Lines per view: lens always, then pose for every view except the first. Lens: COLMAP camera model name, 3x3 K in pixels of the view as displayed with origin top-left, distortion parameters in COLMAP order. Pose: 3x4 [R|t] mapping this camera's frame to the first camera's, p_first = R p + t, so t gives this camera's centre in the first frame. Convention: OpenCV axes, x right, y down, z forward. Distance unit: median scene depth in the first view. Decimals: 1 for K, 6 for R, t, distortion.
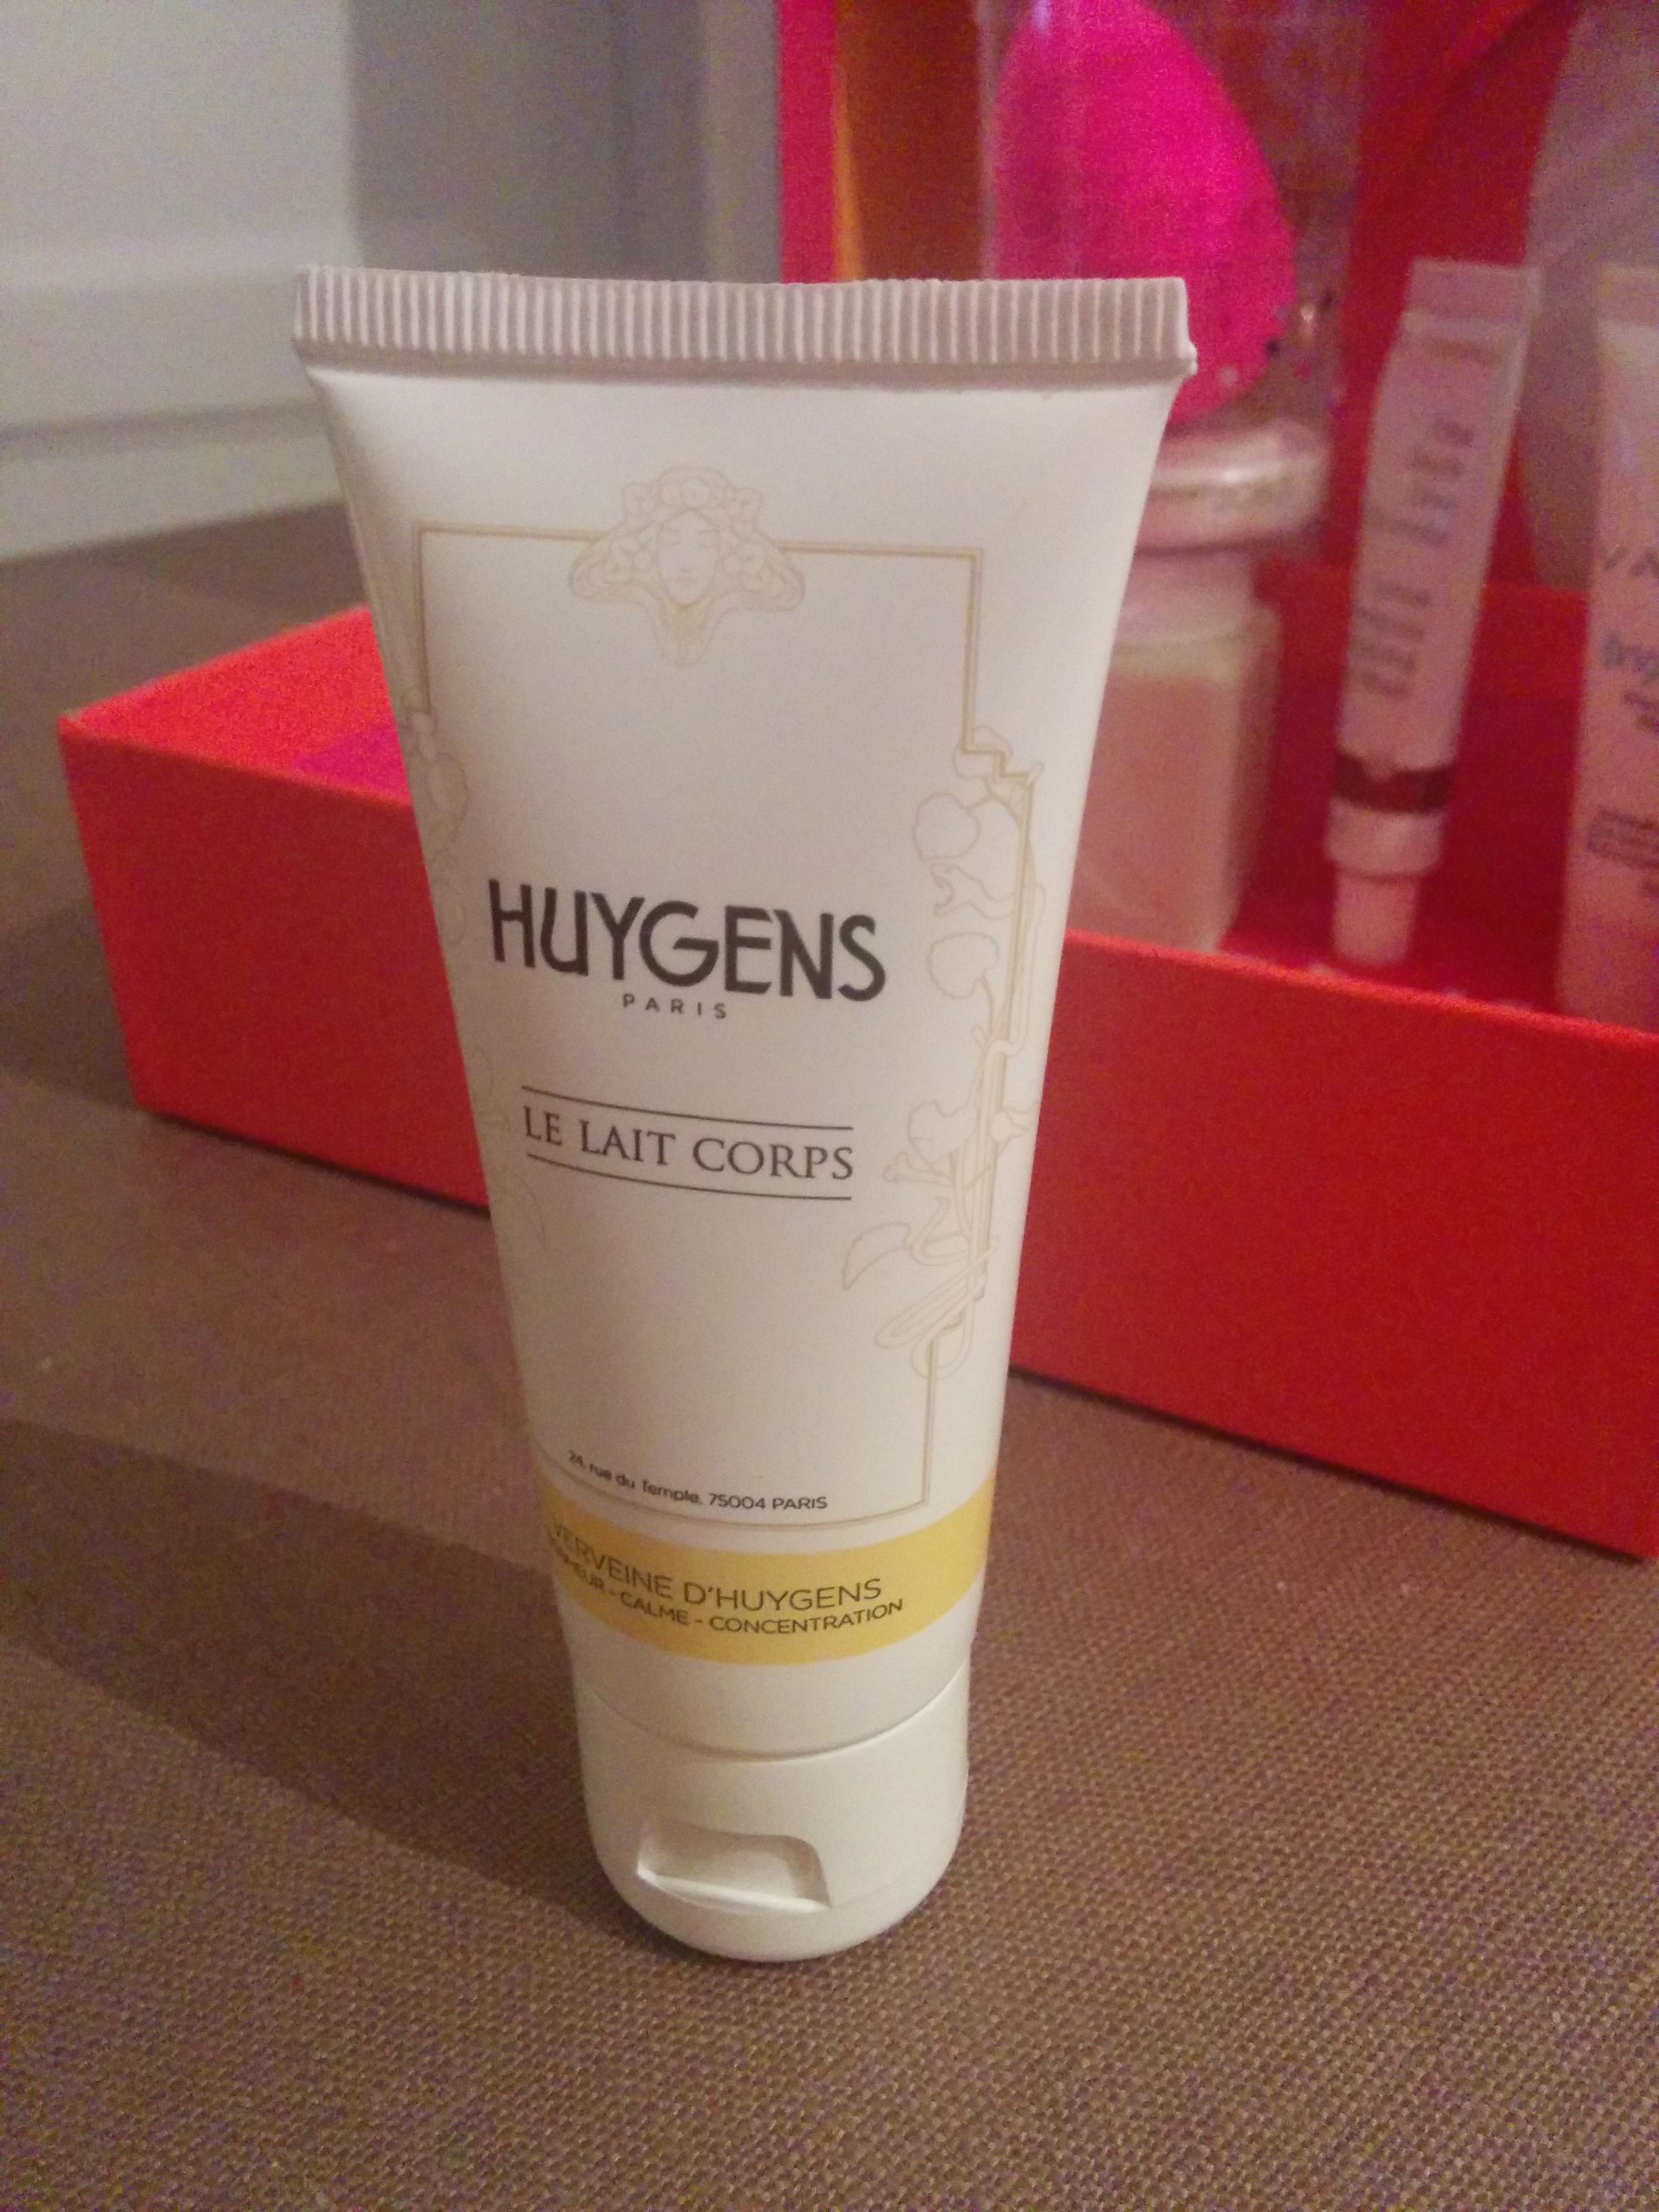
lens RADIAL K [[1958.5, 0, 823.3], [0, 1958.5, 1149.3], [0, 0, 1]] dist [0.051086, -0.064153]
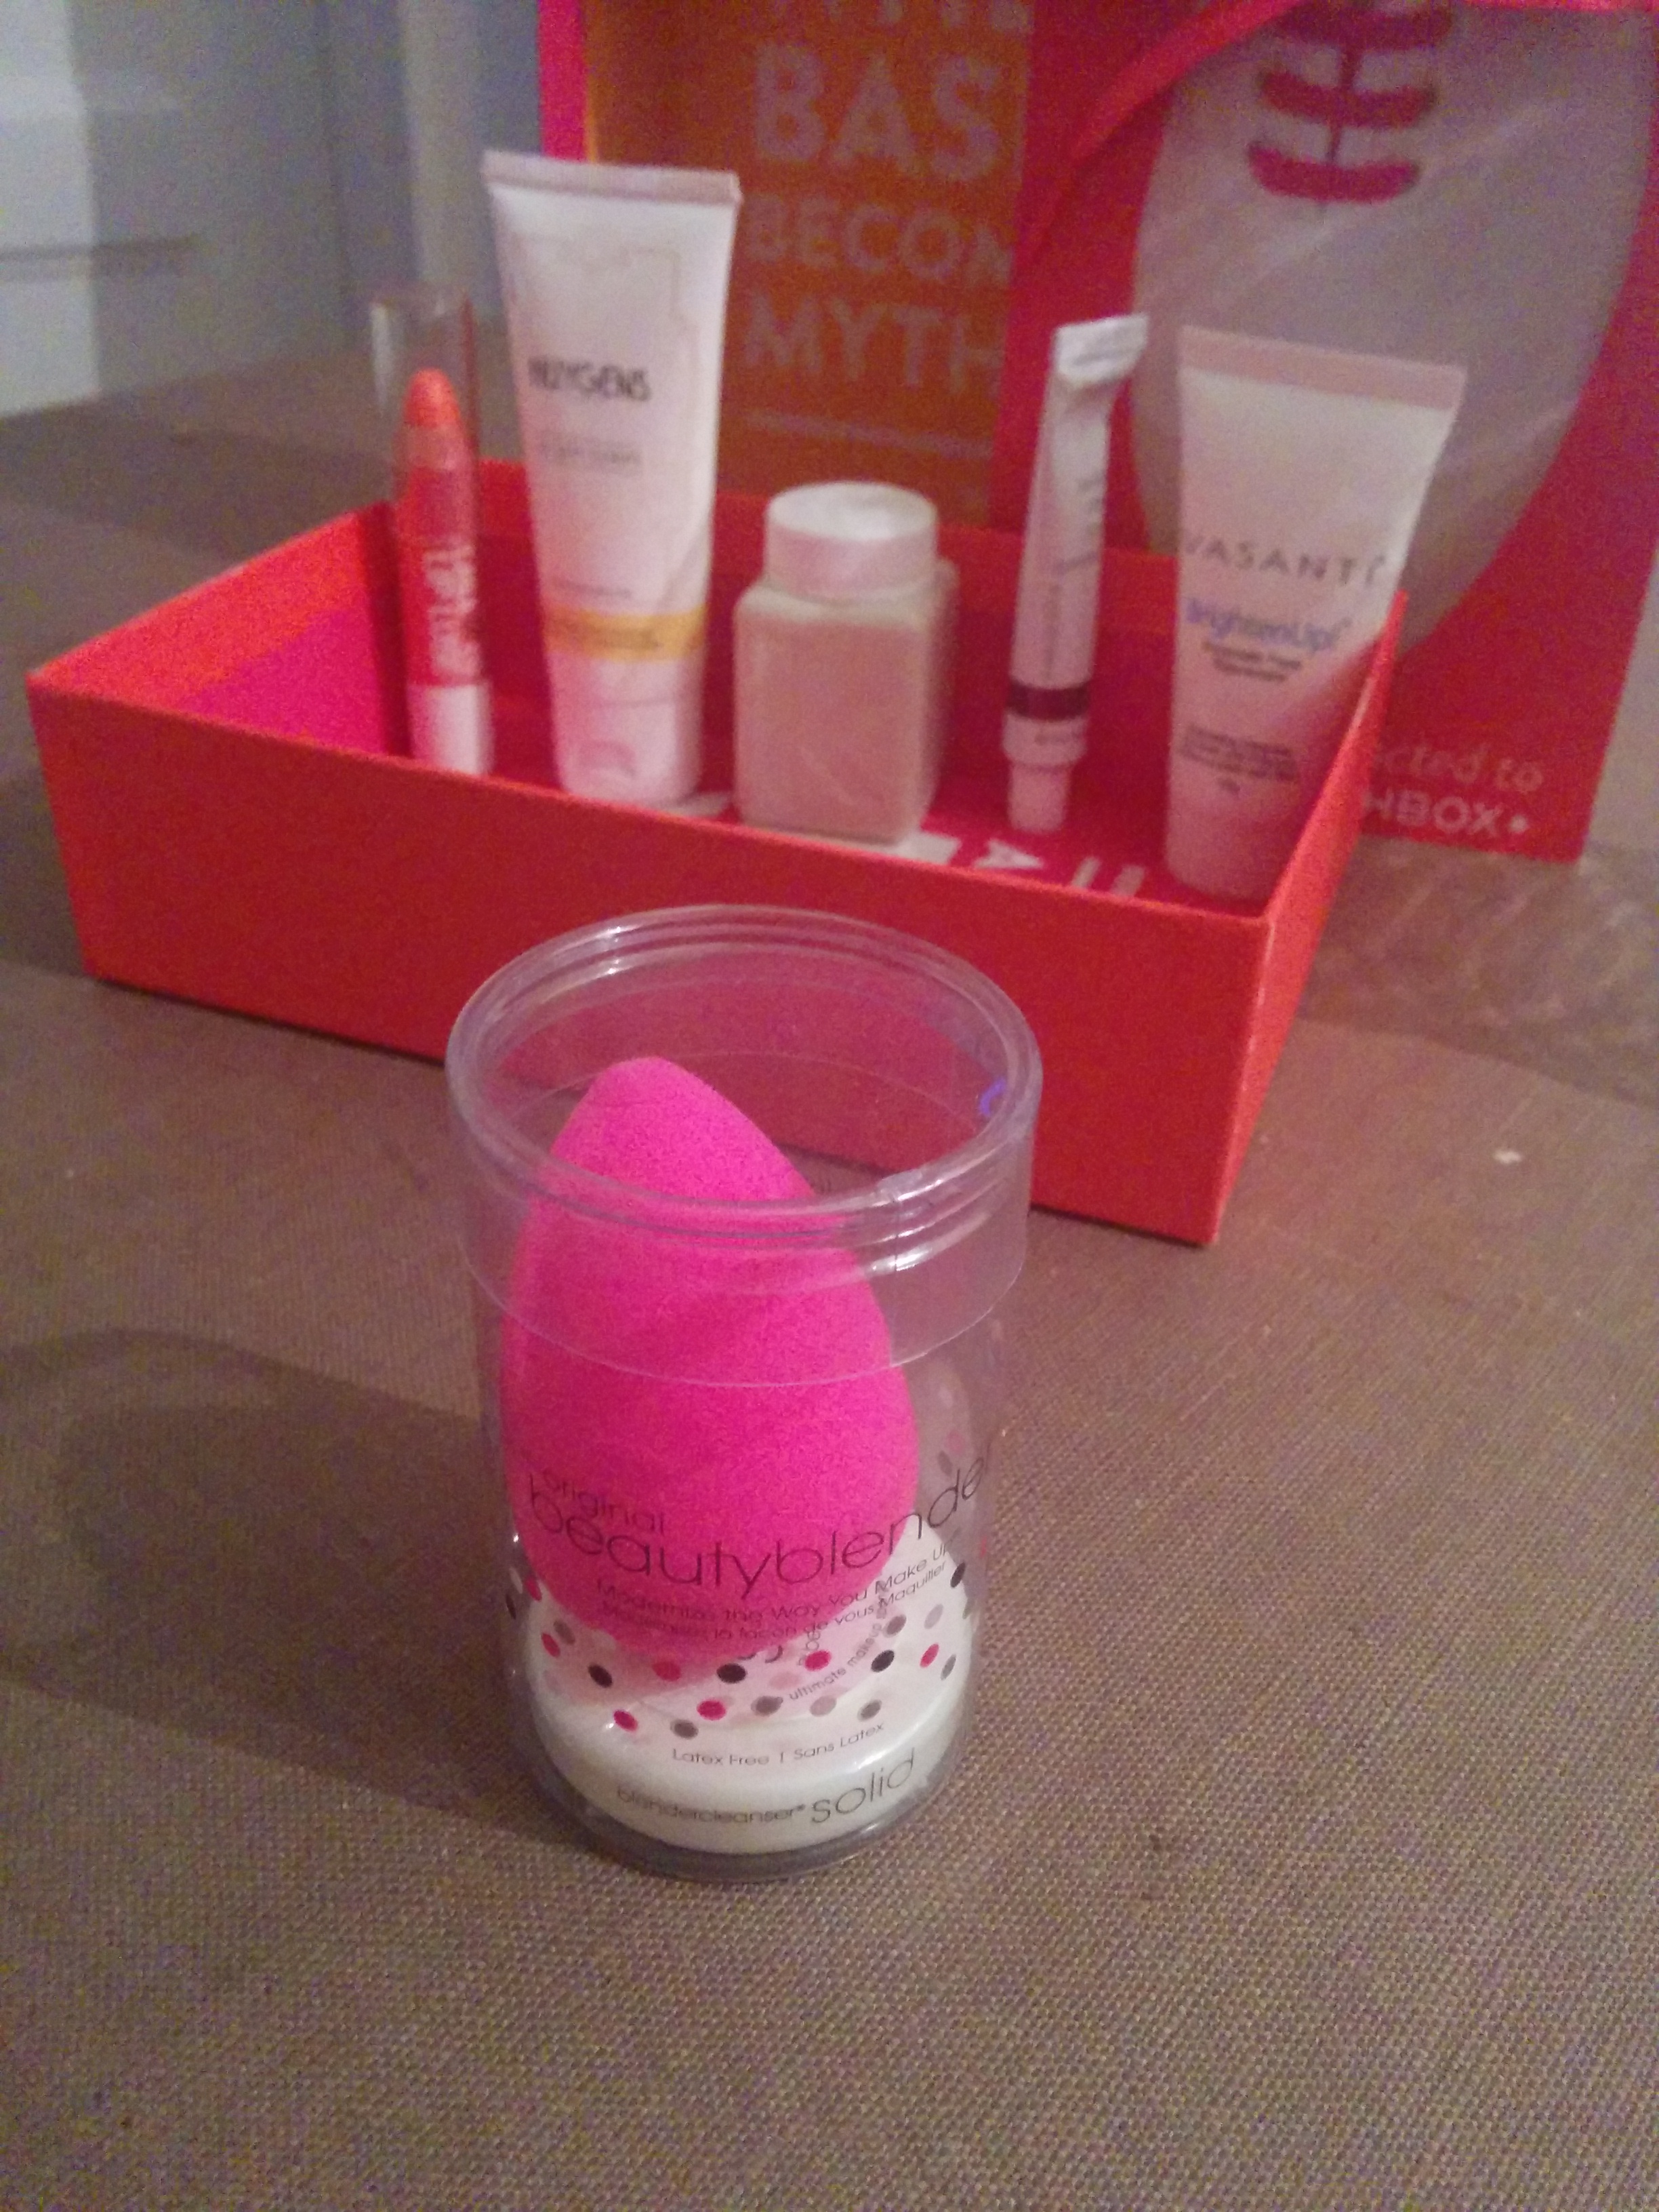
lens RADIAL K [[1930.3, 0, 834.1], [0, 1930.3, 1095.2], [0, 0, 1]] dist [-0.005651, 0.000516]
pose [[0.987825, -0.040067, 0.150323, -0.116003], [0.030325, 0.997322, 0.066548, -0.023167], [-0.152587, -0.061180, 0.986395, -0.552846]]
